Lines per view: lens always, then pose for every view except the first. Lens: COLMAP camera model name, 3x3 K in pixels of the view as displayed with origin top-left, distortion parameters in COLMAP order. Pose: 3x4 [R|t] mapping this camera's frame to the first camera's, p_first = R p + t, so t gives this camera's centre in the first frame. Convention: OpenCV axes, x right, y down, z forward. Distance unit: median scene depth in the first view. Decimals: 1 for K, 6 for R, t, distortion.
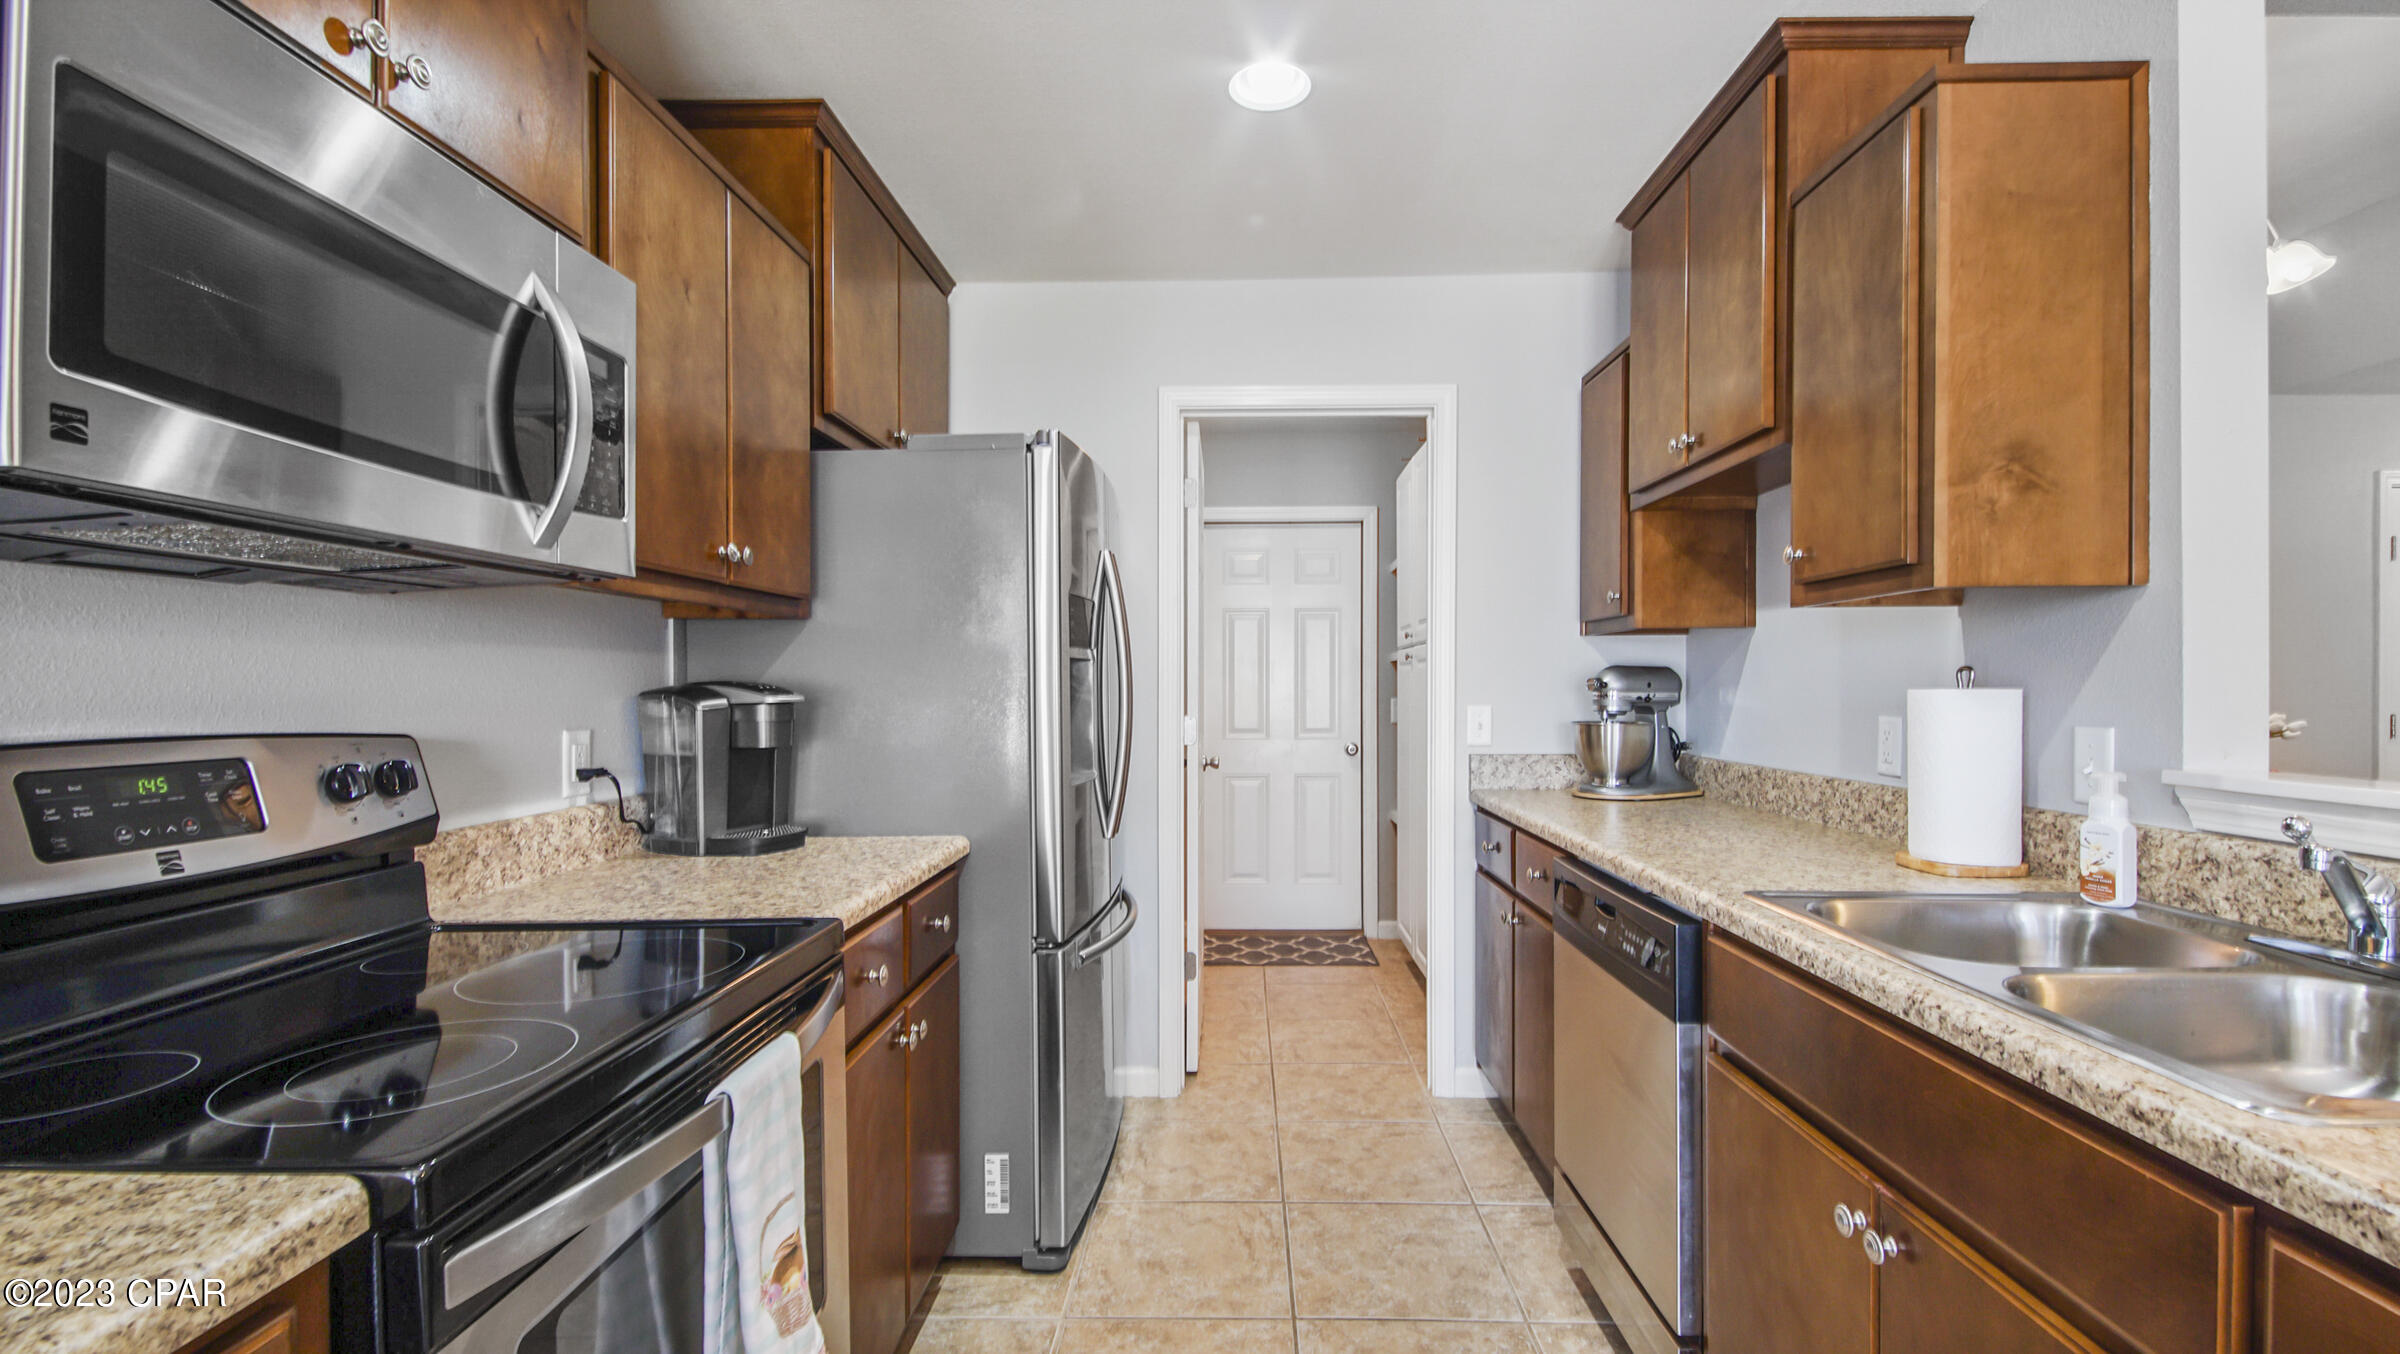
lens RADIAL K [[1051.7, 0, 1245.5], [0, 1051.7, 690.1], [0, 0, 1]] dist [0.031561, -0.023932]
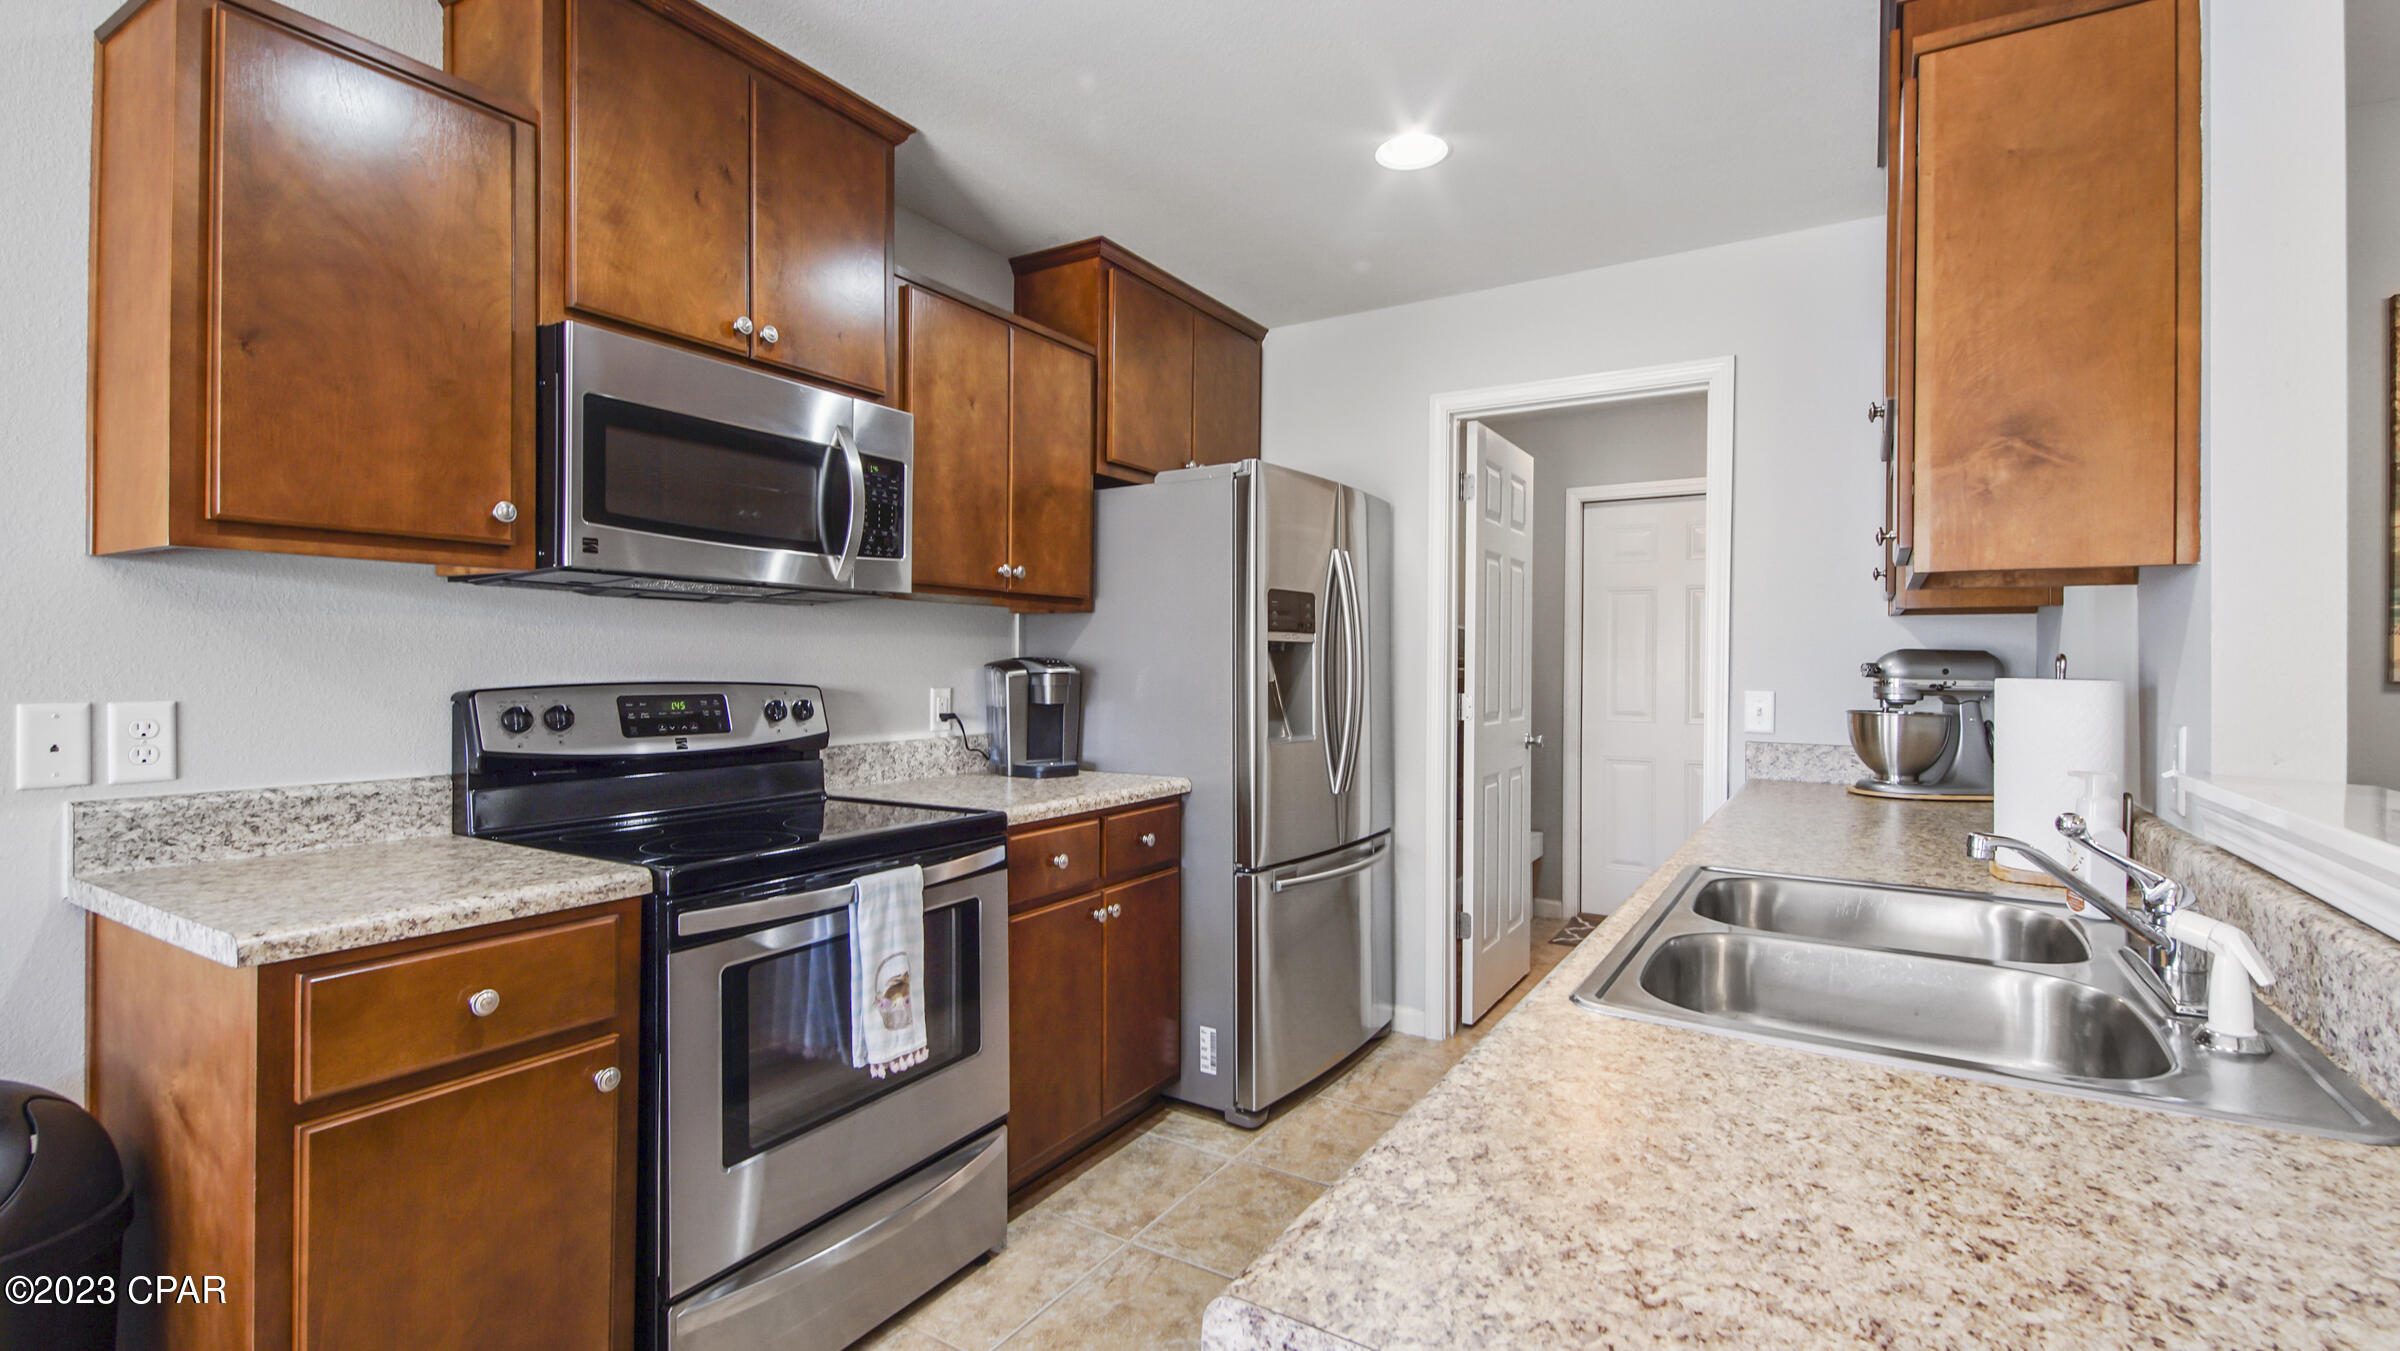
lens RADIAL K [[1071.9, 0, 1215.2], [0, 1071.9, 667.4], [0, 0, 1]] dist [0.001261, -0.000195]
pose [[0.863329, 0.014947, -0.504419, 0.475063], [-0.015642, 0.999874, 0.002857, -0.002729], [0.504398, 0.005423, 0.863454, -0.136698]]
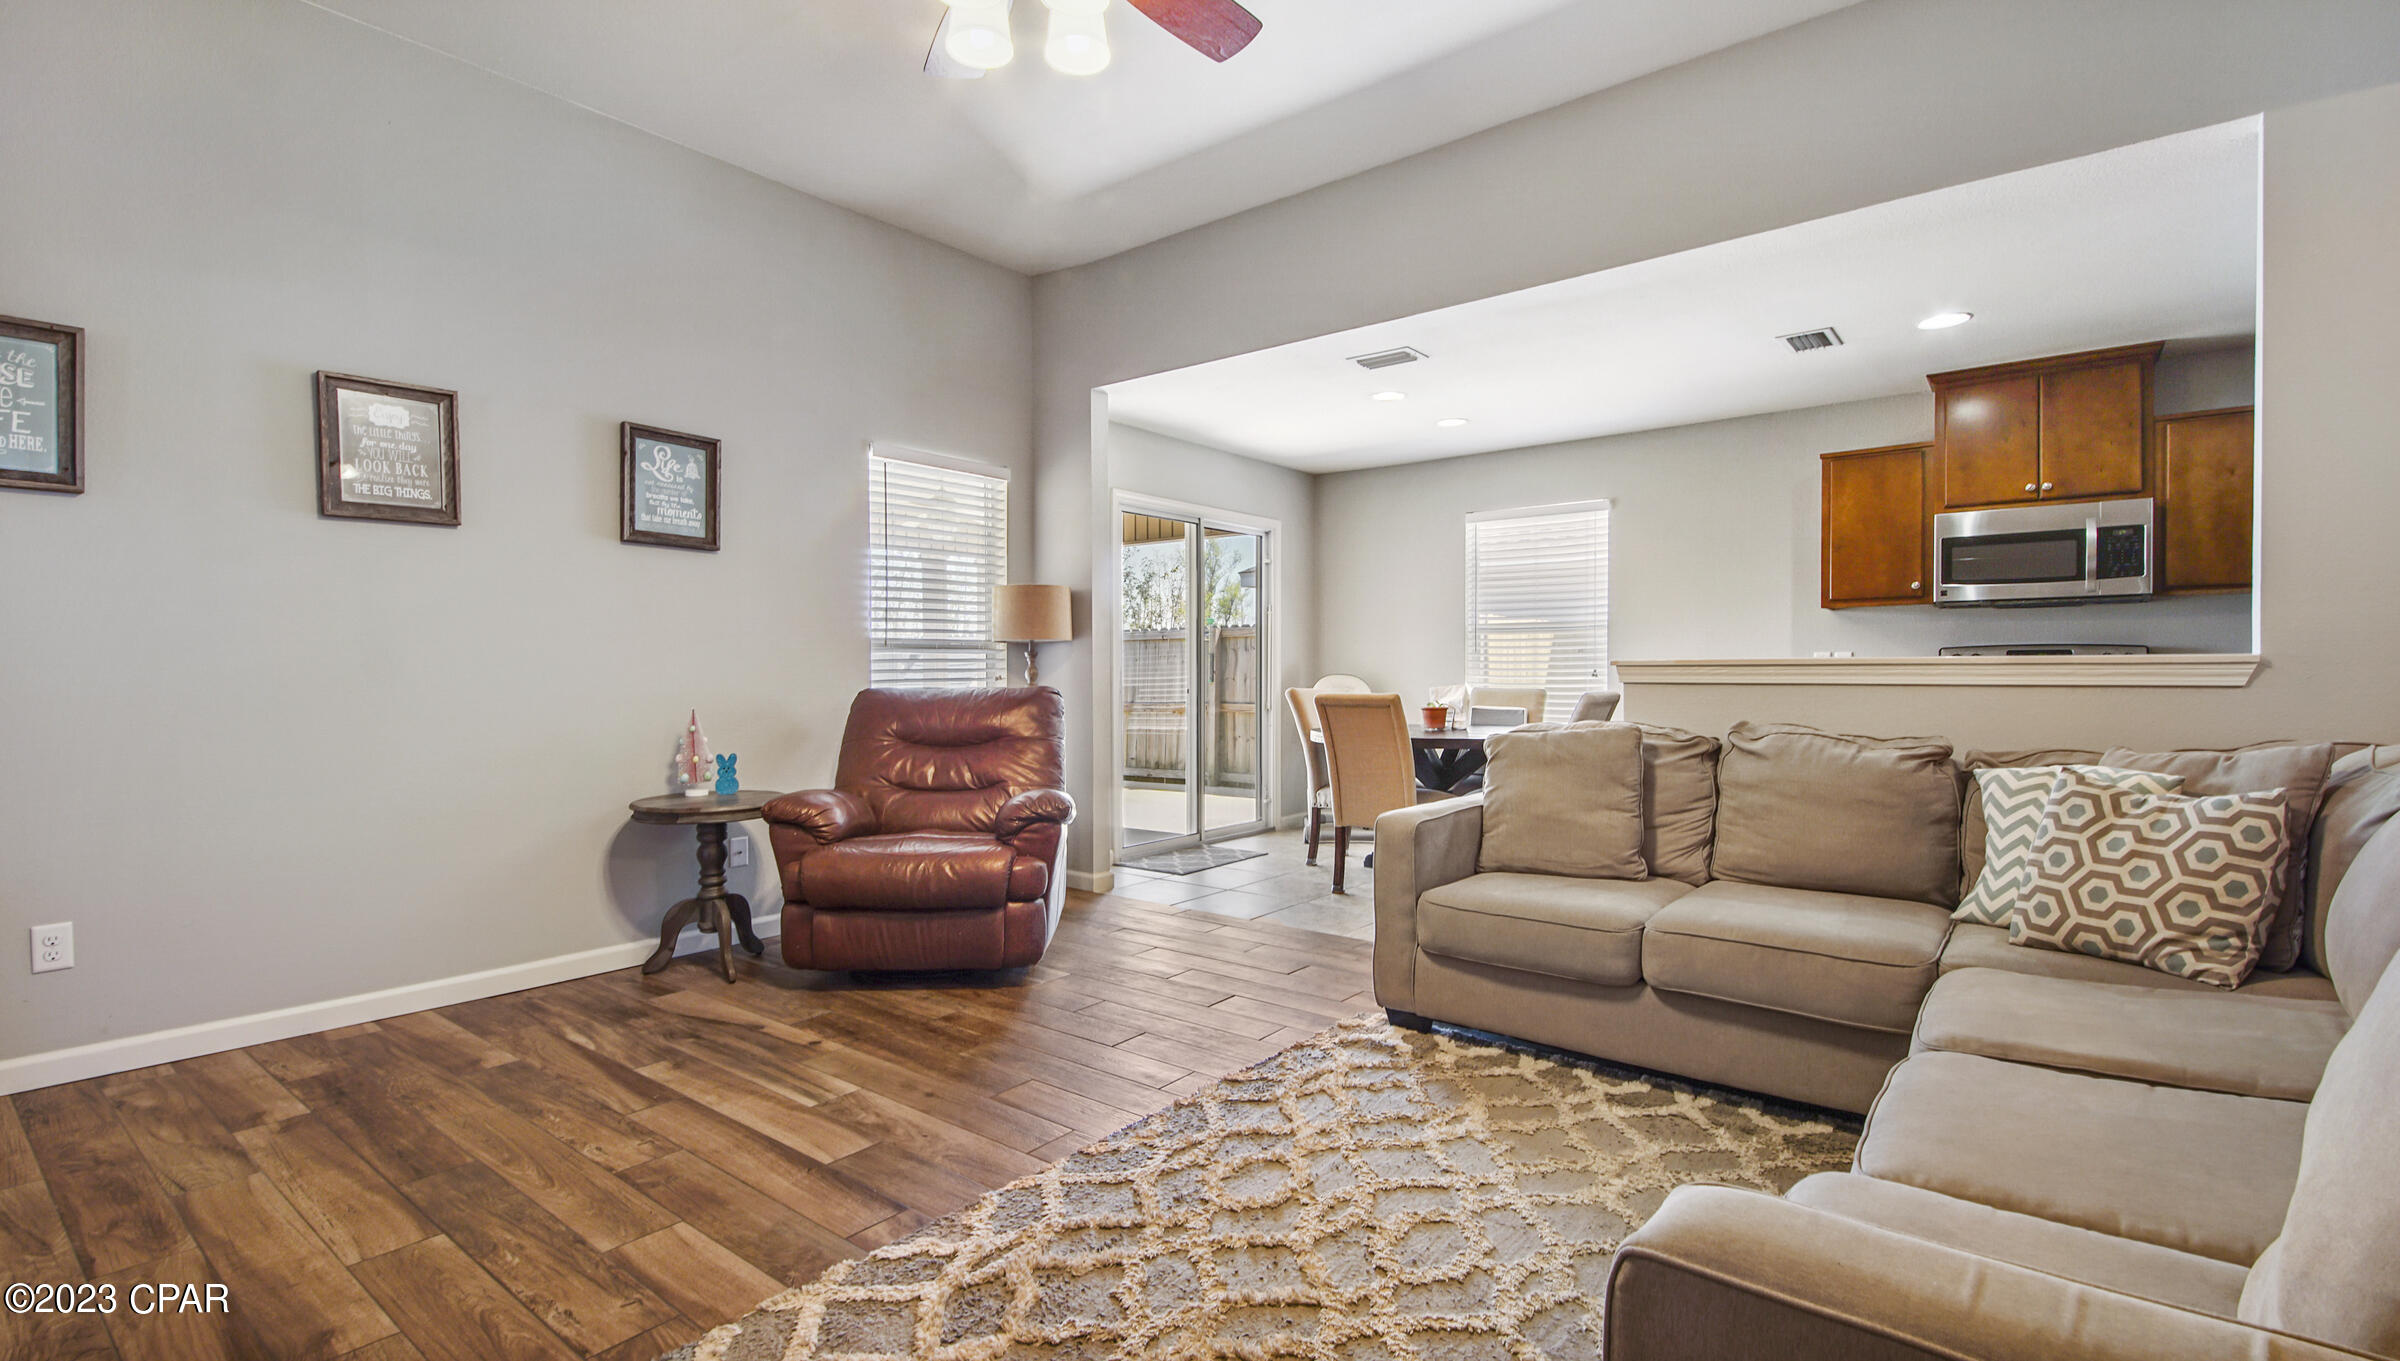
lens RADIAL K [[1057.0, 0, 1195.6], [0, 1057.0, 679.7], [0, 0, 1]] dist [0.016061, 0.000000]
pose [[-0.614962, 0.012446, -0.788459, 2.535383], [0.004064, 0.999912, 0.012614, 0.066935], [0.788547, 0.004553, -0.614958, 0.509164]]
